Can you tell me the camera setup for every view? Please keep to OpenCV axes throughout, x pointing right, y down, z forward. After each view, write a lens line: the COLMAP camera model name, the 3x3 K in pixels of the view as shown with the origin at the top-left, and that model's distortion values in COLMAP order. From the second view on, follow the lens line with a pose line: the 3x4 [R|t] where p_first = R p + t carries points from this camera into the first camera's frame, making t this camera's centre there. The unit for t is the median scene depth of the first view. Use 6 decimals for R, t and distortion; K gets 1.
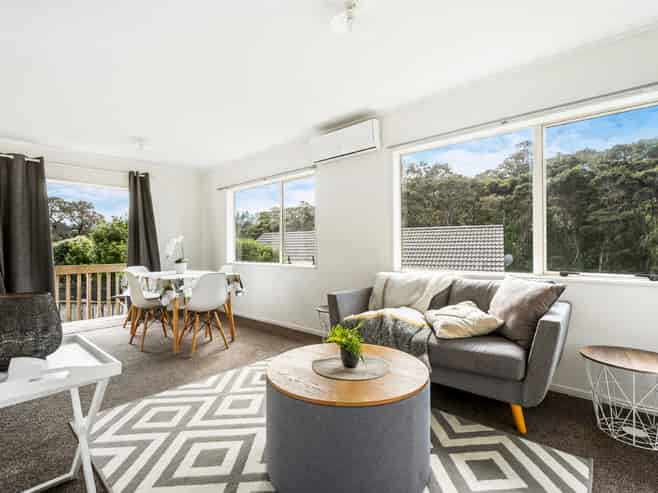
lens RADIAL K [[333.8, 0, 329.0], [0, 333.8, 246.5], [0, 0, 1]] dist [-0.001332, -0.000685]
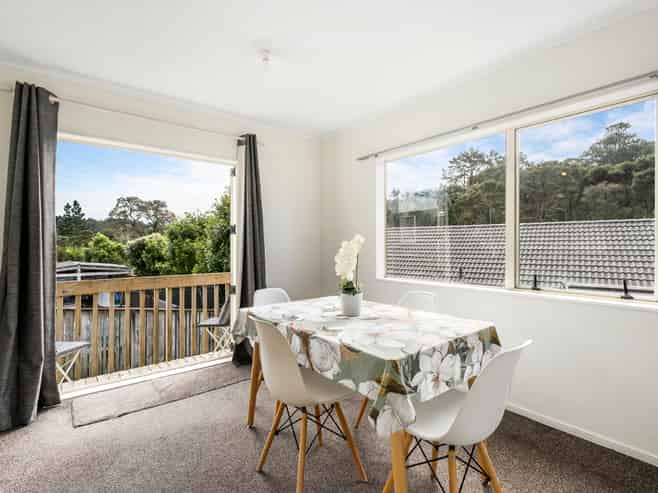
lens RADIAL K [[333.8, 0, 329.0], [0, 333.8, 246.5], [0, 0, 1]] dist [-0.001332, -0.000685]
pose [[0.987224, 0.005336, -0.159252, -0.087380], [-0.003757, 0.999941, 0.010214, -0.004487], [0.159297, -0.009485, 0.987185, 0.114589]]
